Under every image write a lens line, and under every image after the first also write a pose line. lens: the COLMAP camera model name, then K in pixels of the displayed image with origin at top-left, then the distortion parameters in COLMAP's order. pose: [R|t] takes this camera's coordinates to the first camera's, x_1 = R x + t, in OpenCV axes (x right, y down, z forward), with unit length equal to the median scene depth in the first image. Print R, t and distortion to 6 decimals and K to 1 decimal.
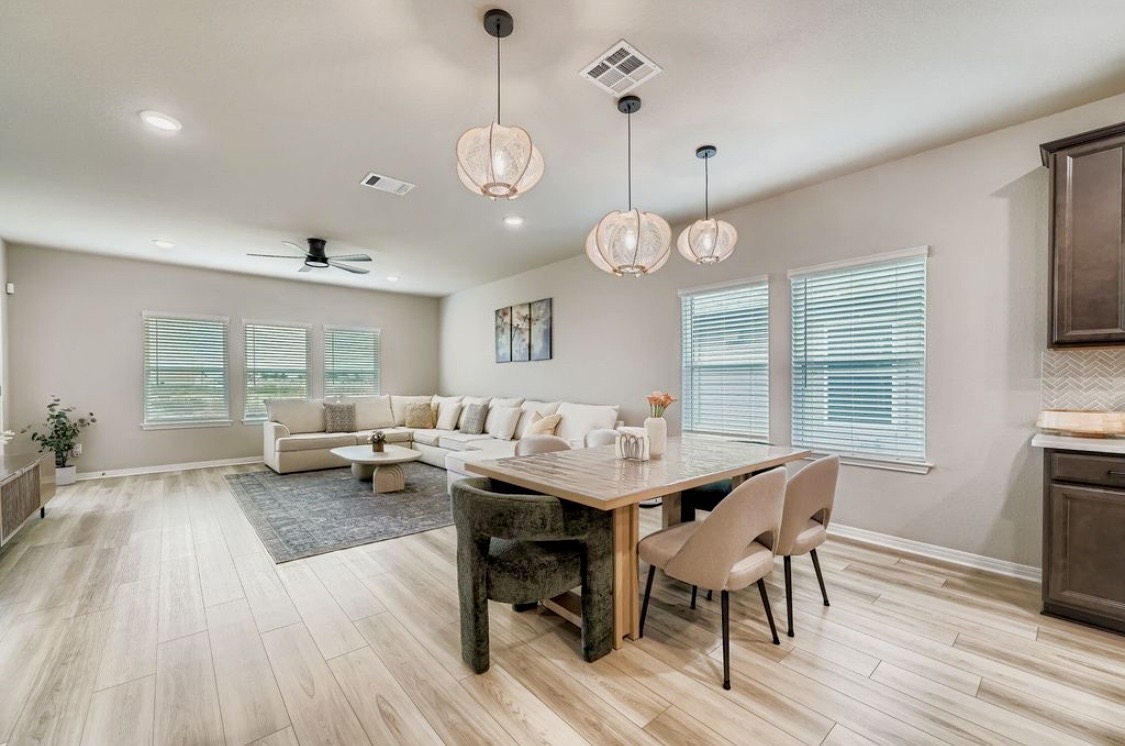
lens RADIAL K [[451.0, 0, 545.0], [0, 451.0, 398.8], [0, 0, 1]] dist [-0.000231, 0.000170]
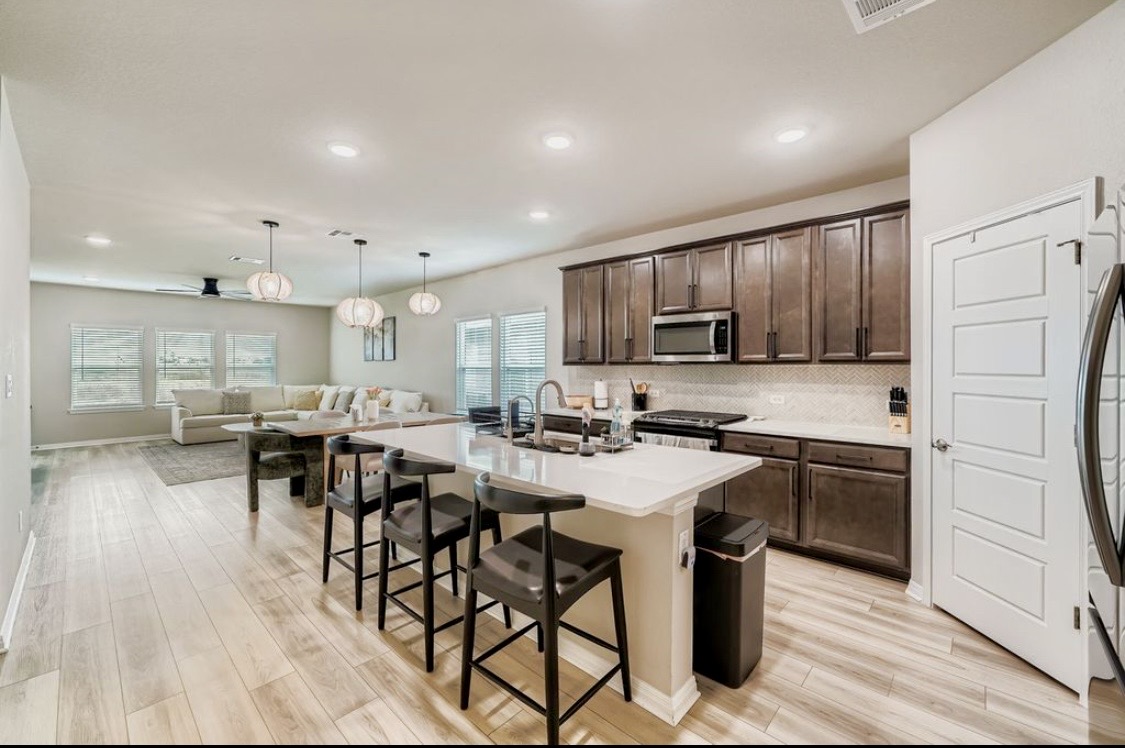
lens RADIAL K [[451.1, 0, 562.5], [0, 451.1, 374.0], [0, 0, 1]] dist [-0.000831, -0.000628]
pose [[0.991860, -0.004843, 0.127243, 0.389236], [0.007285, 0.999798, -0.018738, -0.013761], [-0.127127, 0.019512, 0.991695, -0.515581]]
